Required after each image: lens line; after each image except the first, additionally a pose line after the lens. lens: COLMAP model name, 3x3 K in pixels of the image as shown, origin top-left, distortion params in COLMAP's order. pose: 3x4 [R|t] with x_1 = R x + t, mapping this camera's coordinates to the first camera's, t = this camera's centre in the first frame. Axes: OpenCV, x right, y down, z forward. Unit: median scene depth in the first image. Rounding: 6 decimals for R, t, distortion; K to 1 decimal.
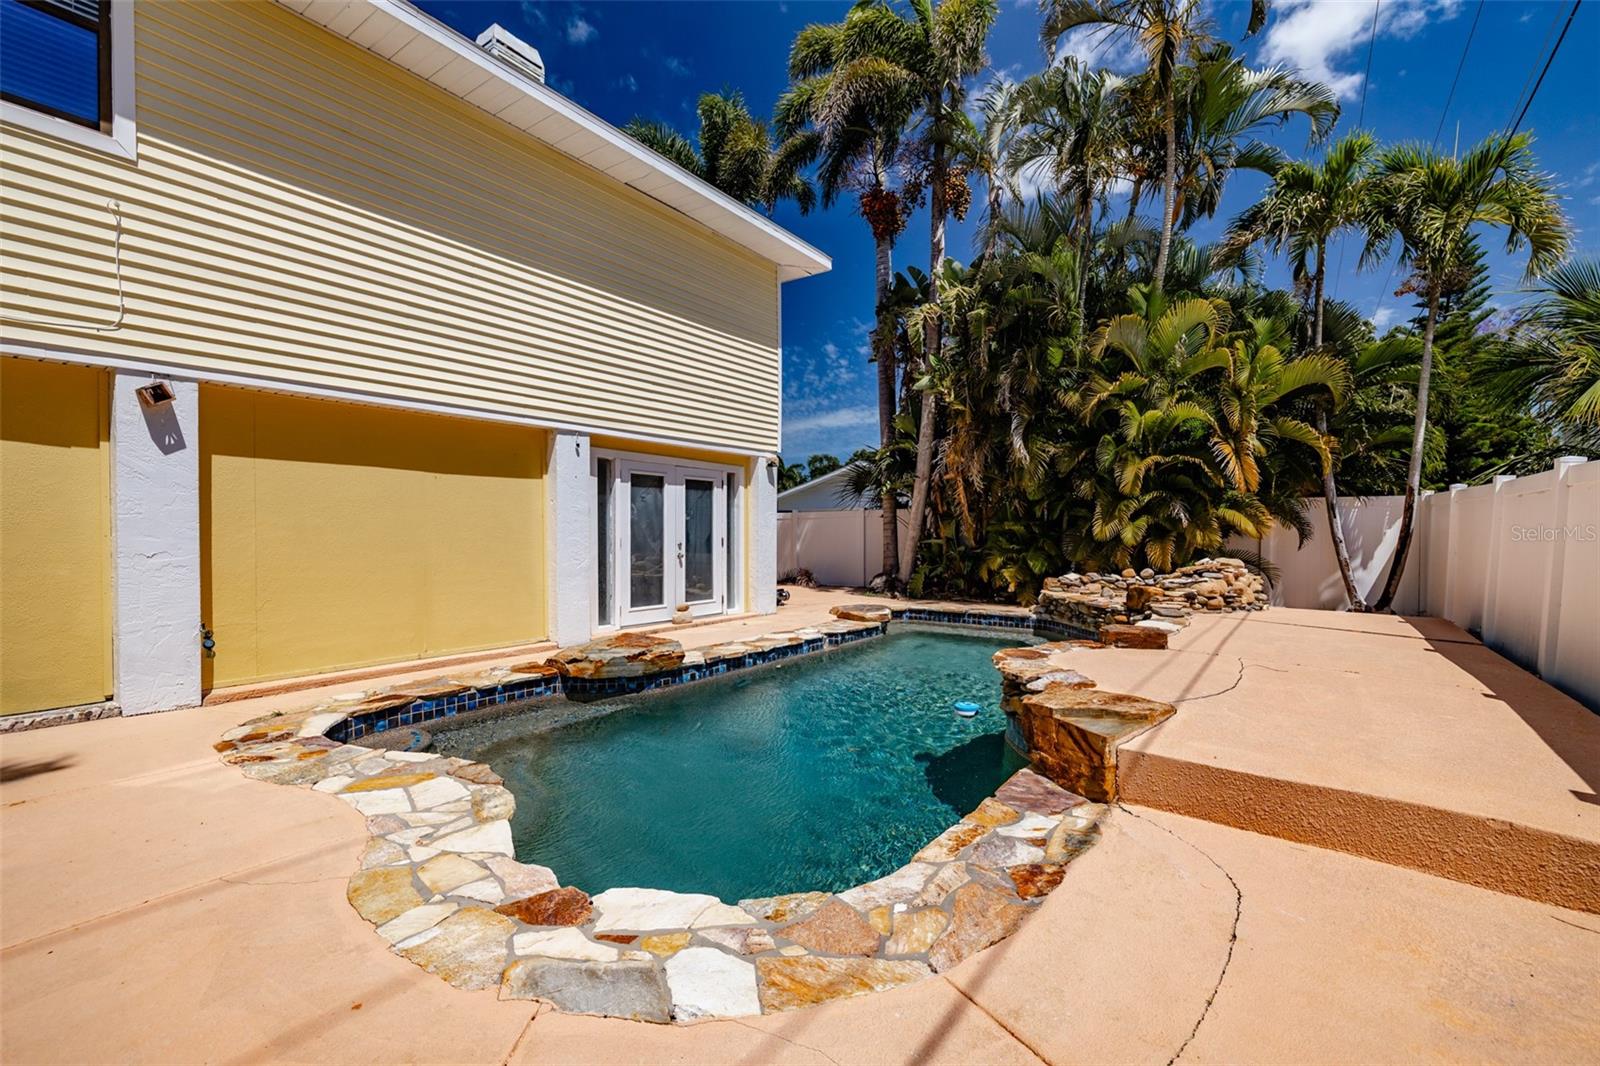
lens RADIAL K [[652.7, 0, 800.0], [0, 652.7, 533.0], [0, 0, 1]] dist [0.018656, -0.000138]
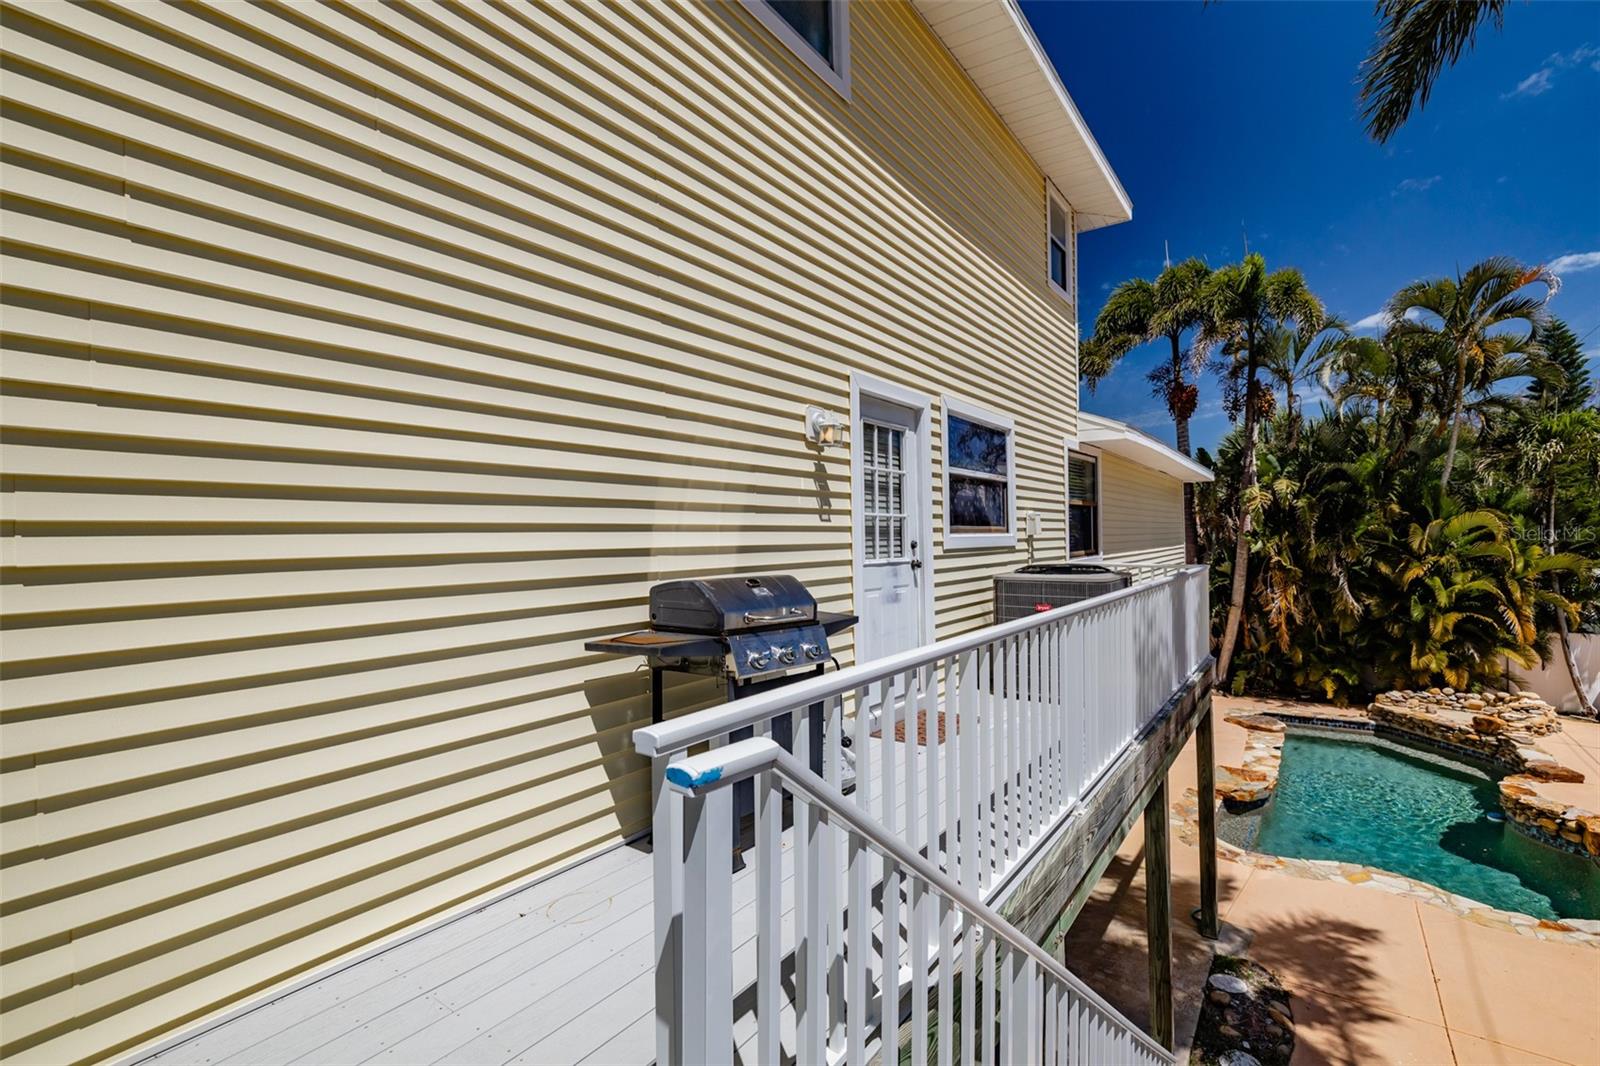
lens RADIAL K [[674.0, 0, 800.0], [0, 674.0, 533.0], [0, 0, 1]] dist [-0.003249, -0.000421]
pose [[0.999720, -0.023643, 0.000299, -0.933975], [0.023644, 0.999713, -0.003950, -0.327430], [-0.000206, 0.003956, 0.999992, -0.521007]]
